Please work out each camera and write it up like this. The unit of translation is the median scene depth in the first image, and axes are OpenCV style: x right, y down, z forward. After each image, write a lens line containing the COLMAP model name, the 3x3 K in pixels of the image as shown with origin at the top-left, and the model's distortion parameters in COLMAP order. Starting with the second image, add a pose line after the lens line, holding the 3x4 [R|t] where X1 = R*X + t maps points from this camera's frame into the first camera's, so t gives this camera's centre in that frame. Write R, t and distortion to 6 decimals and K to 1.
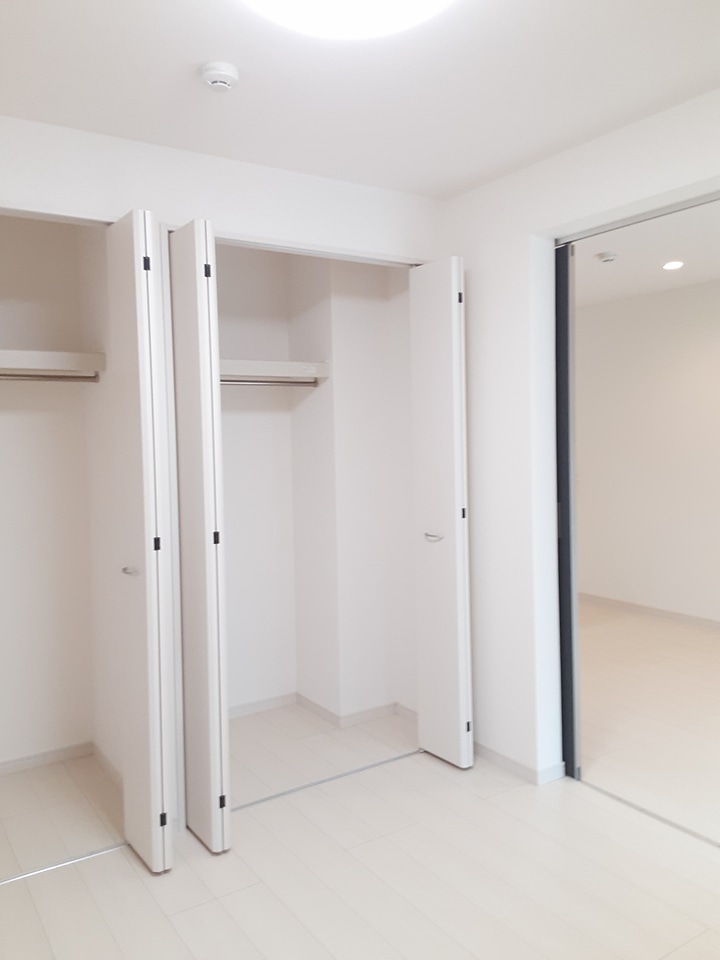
lens RADIAL K [[782.0, 0, 357.3], [0, 782.0, 463.9], [0, 0, 1]] dist [0.150440, -0.215377]
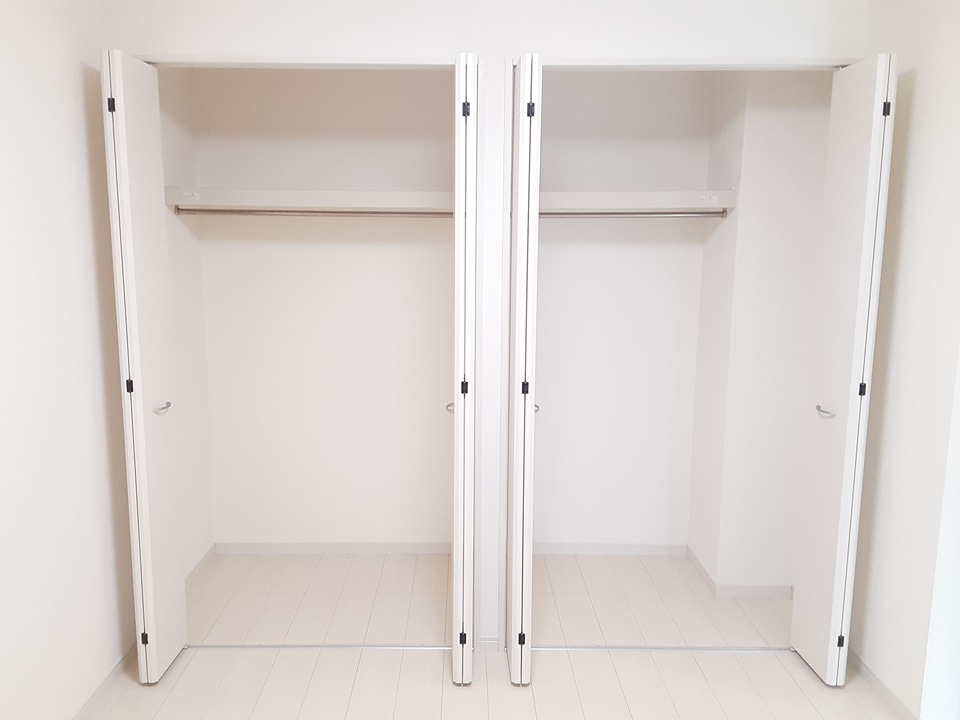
lens RADIAL K [[782.0, 0, 468.4], [0, 782.0, 362.5], [0, 0, 1]] dist [0.150440, -0.215377]
pose [[0.830703, 0.115328, -0.544640, 0.232454], [-0.044944, 0.989007, 0.140872, -0.057372], [0.554899, -0.092544, 0.826754, 0.111359]]
